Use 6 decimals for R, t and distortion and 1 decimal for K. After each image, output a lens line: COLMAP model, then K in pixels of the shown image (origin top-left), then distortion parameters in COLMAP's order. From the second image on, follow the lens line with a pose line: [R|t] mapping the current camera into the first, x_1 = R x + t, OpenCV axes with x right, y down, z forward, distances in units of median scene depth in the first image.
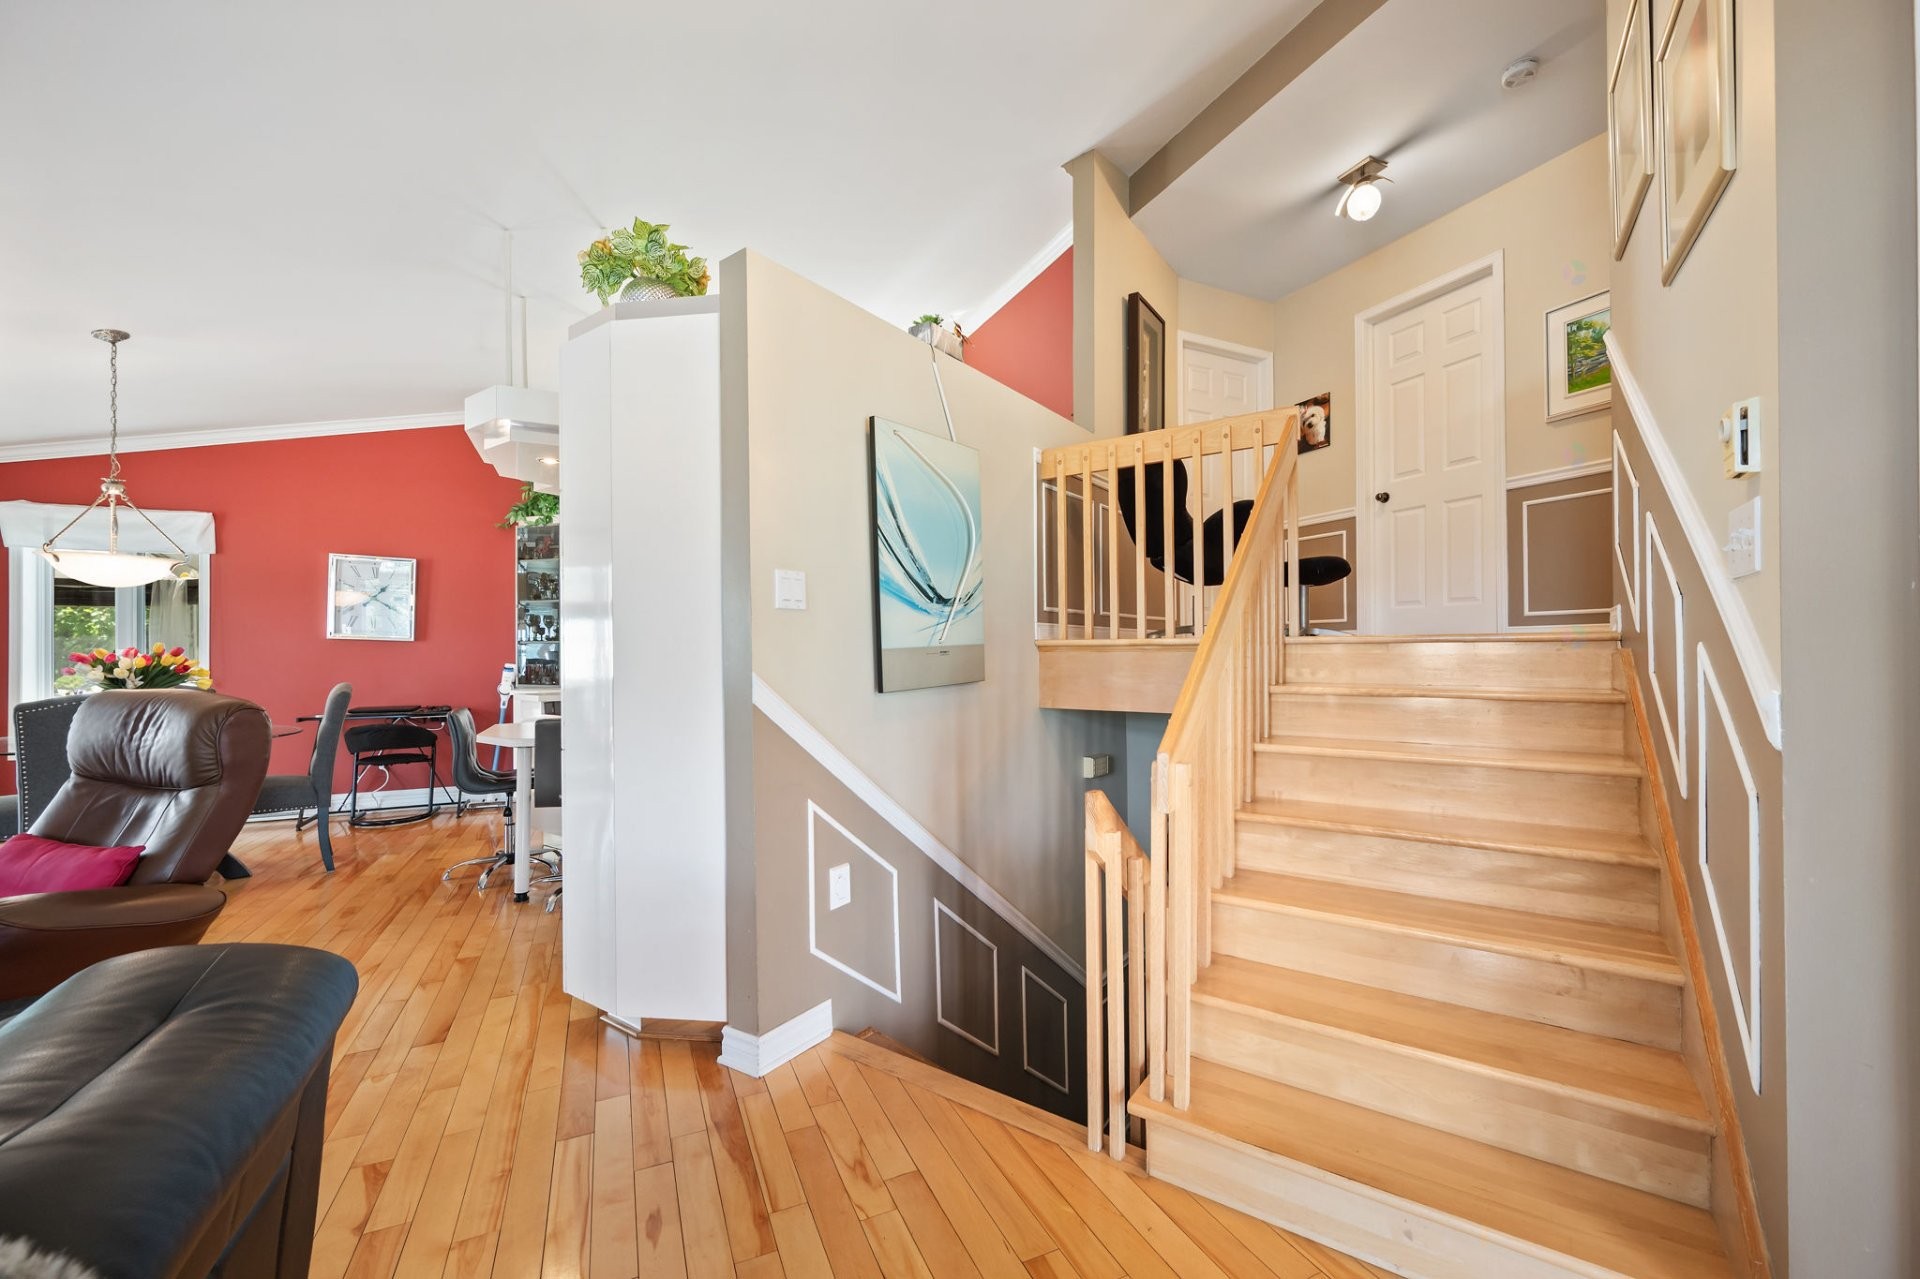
lens RADIAL K [[760.3, 0, 962.0], [0, 760.3, 644.6], [0, 0, 1]] dist [0.000237, -0.000045]
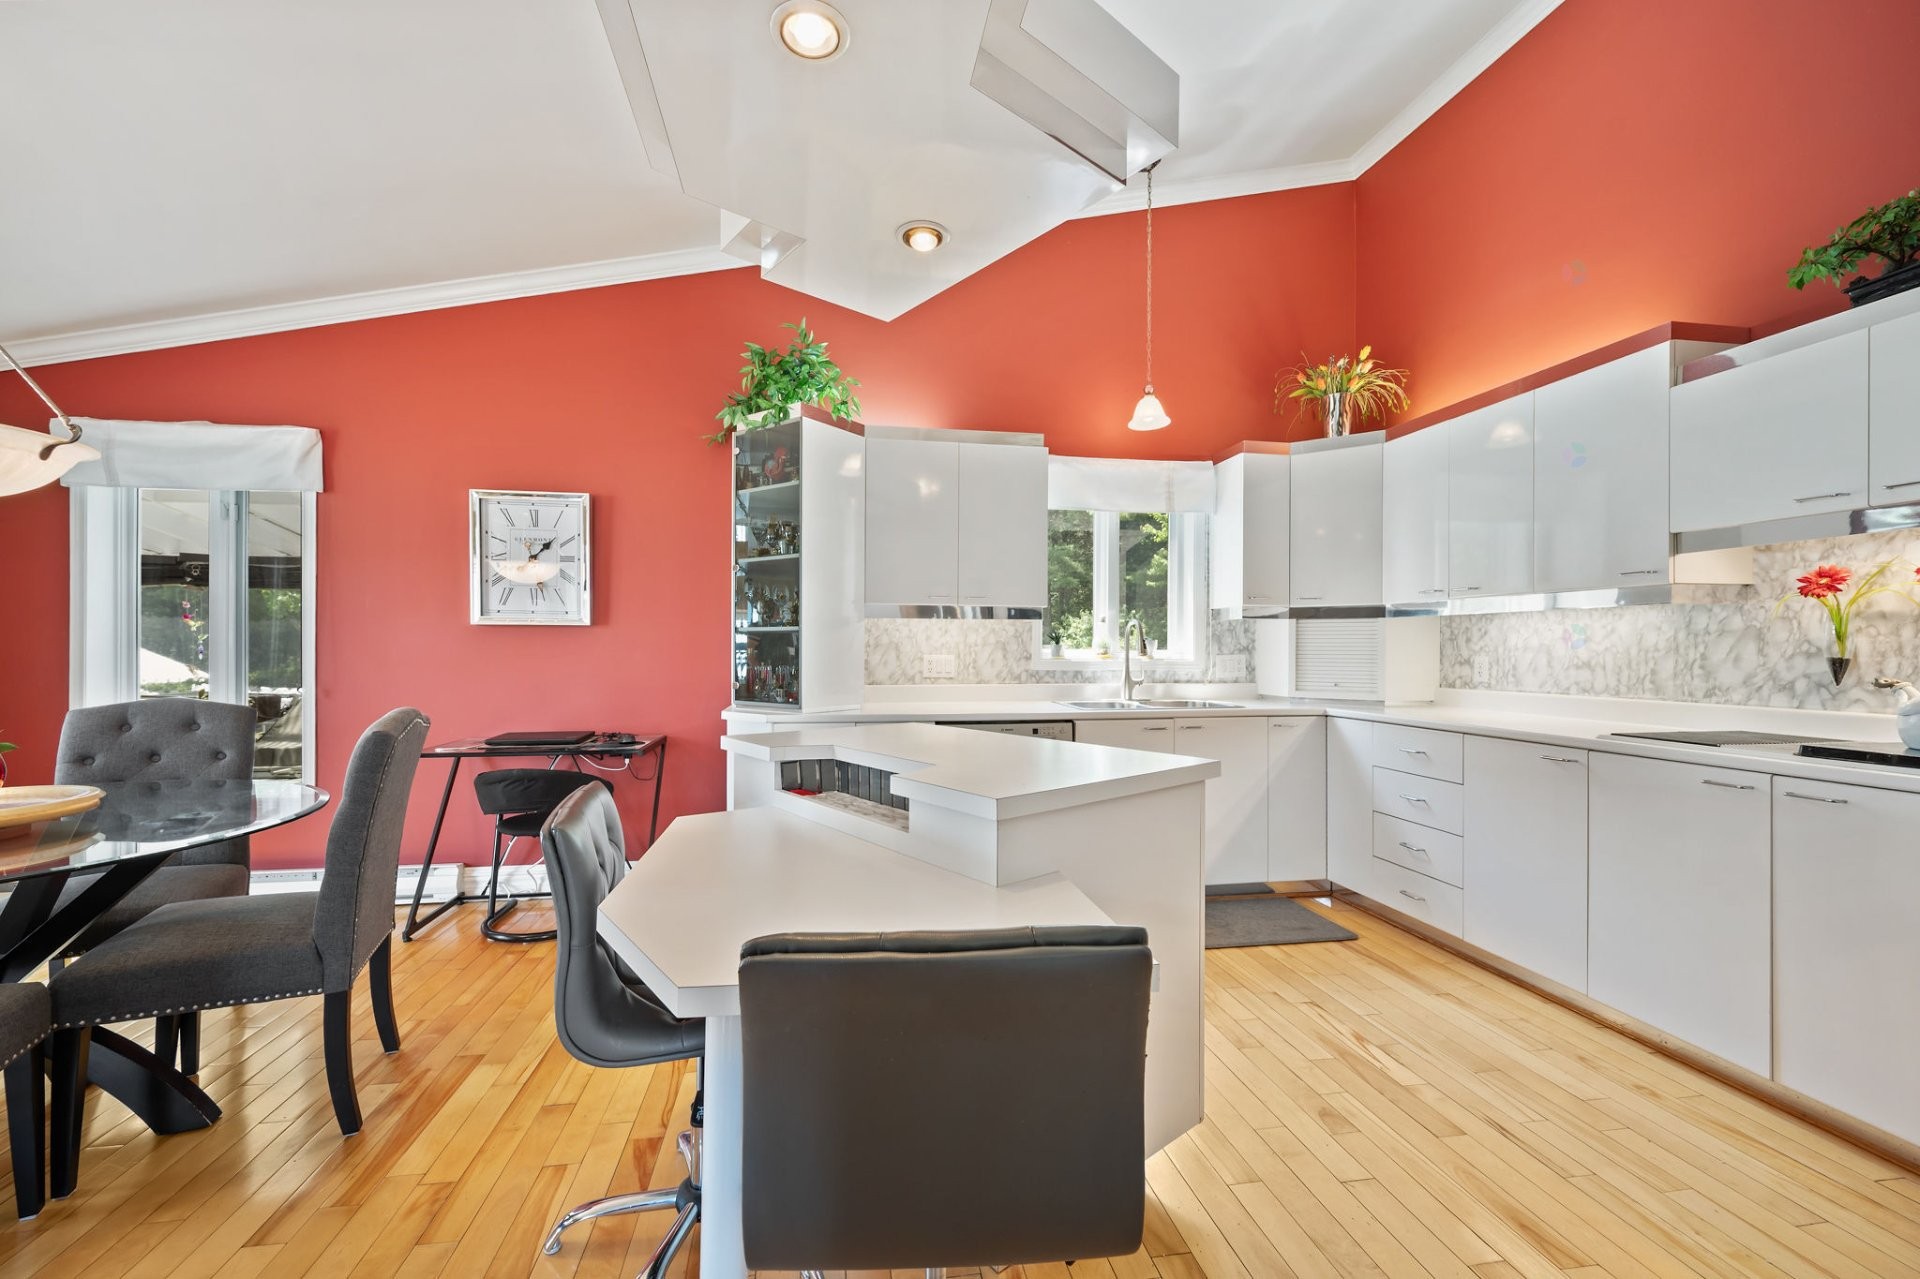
lens RADIAL K [[760.1, 0, 938.3], [0, 760.1, 651.7], [0, 0, 1]] dist [-0.000748, 0.000072]
pose [[0.958355, 0.007721, -0.285476, -0.294530], [-0.003114, 0.999858, 0.016589, 0.004922], [0.285563, -0.015009, 0.958242, 0.533363]]
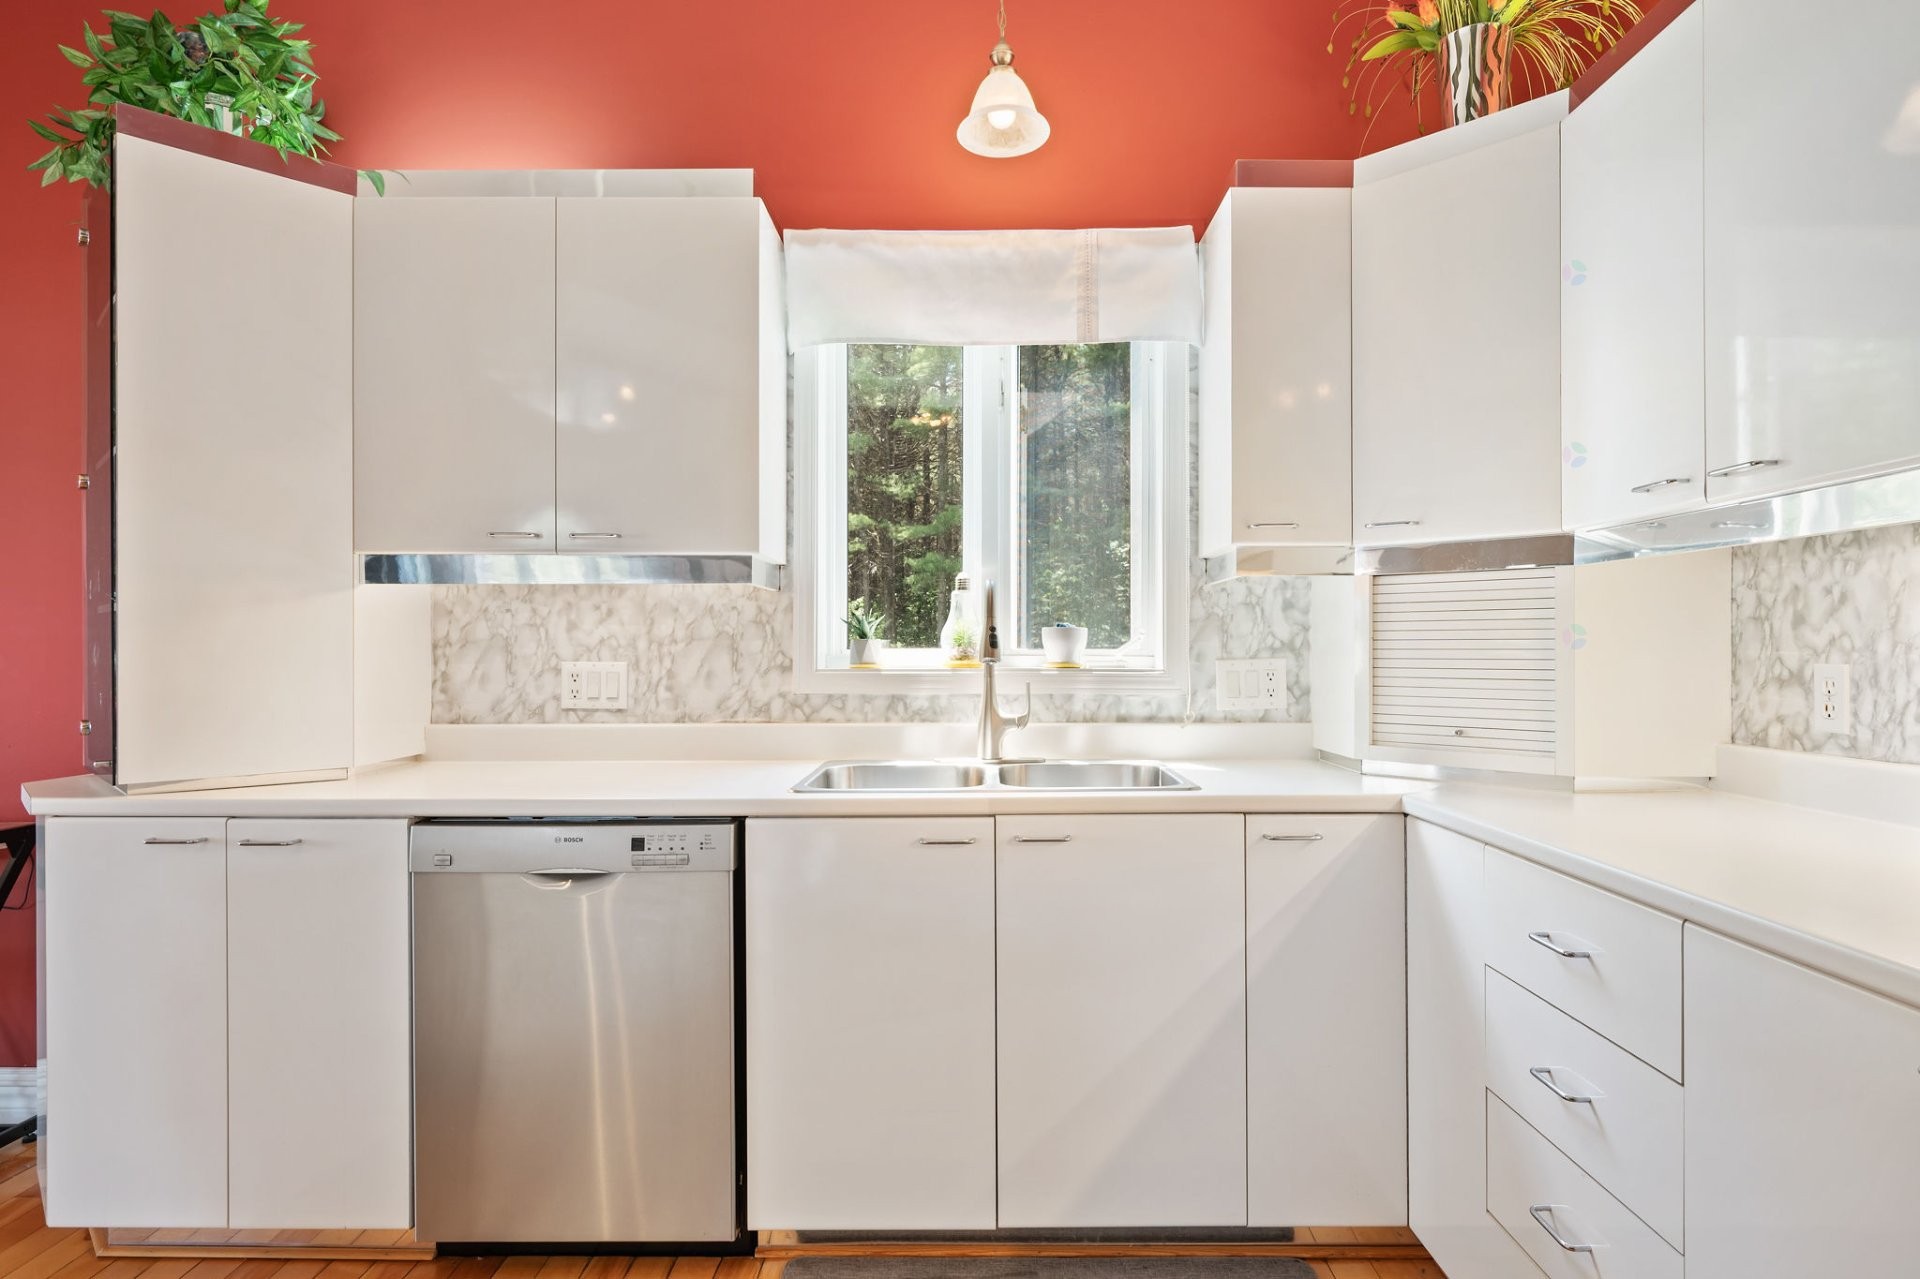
lens RADIAL K [[1030.5, 0, 990.8], [0, 1030.5, 649.6], [0, 0, 1]] dist [-0.003372, -0.000767]
pose [[0.901576, 0.002904, -0.432612, -0.128570], [0.003181, 0.999906, 0.013341, 0.008851], [0.432610, -0.013404, 0.901482, 0.896054]]
